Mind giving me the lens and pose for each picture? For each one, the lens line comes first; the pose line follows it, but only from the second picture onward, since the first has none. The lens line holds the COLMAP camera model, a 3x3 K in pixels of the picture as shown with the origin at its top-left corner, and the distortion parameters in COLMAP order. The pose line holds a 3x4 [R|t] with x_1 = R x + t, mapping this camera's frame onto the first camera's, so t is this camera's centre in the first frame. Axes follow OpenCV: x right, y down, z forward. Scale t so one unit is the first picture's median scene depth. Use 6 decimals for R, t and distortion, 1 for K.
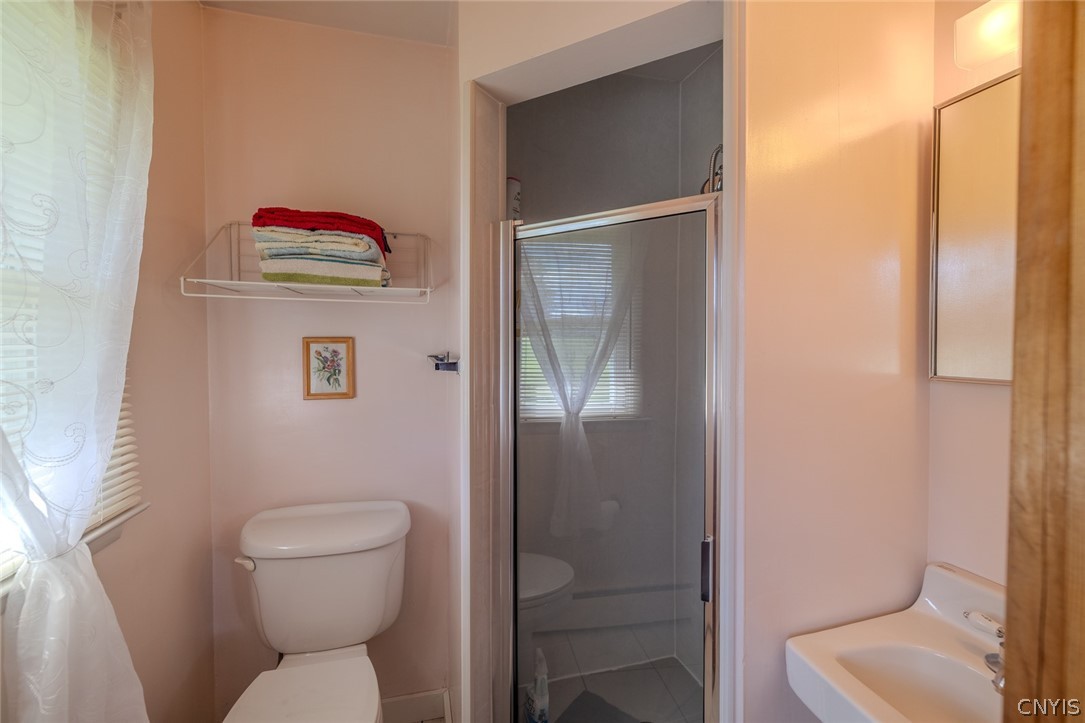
lens RADIAL K [[462.3, 0, 541.3], [0, 462.3, 357.5], [0, 0, 1]] dist [-0.000880, -0.000334]
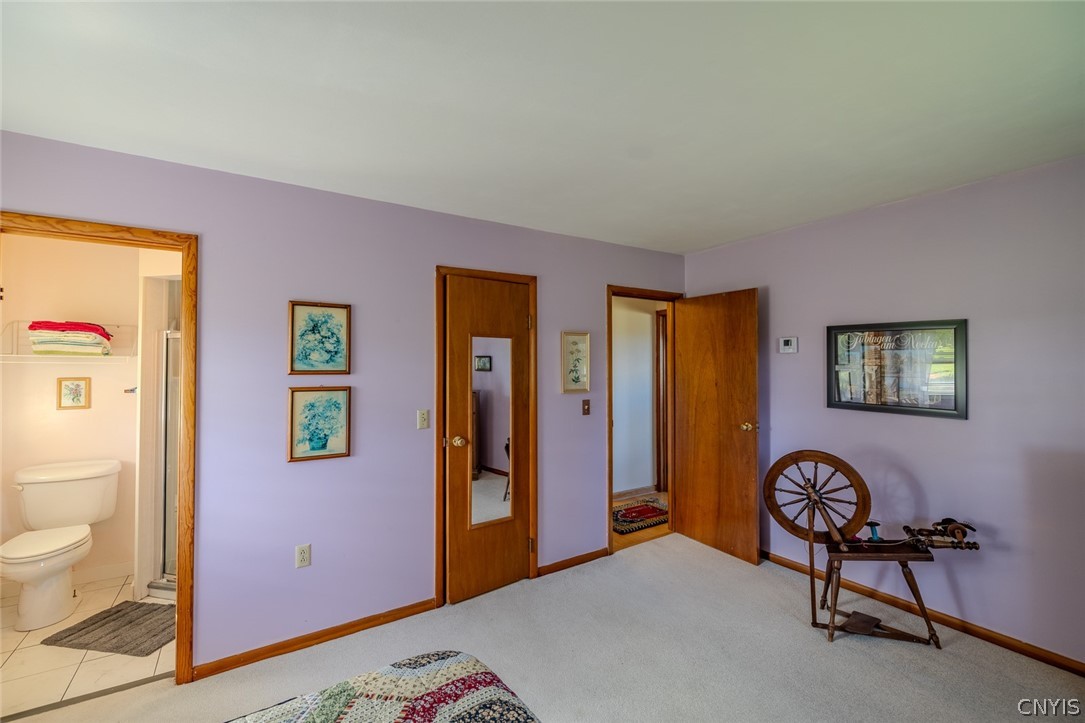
lens RADIAL K [[462.3, 0, 543.8], [0, 462.3, 361.5], [0, 0, 1]] dist [-0.000880, -0.000334]
pose [[0.950390, -0.001672, 0.311057, 0.905313], [0.016499, 0.998849, -0.045043, 0.008810], [-0.310623, 0.047941, 0.949323, -1.628239]]
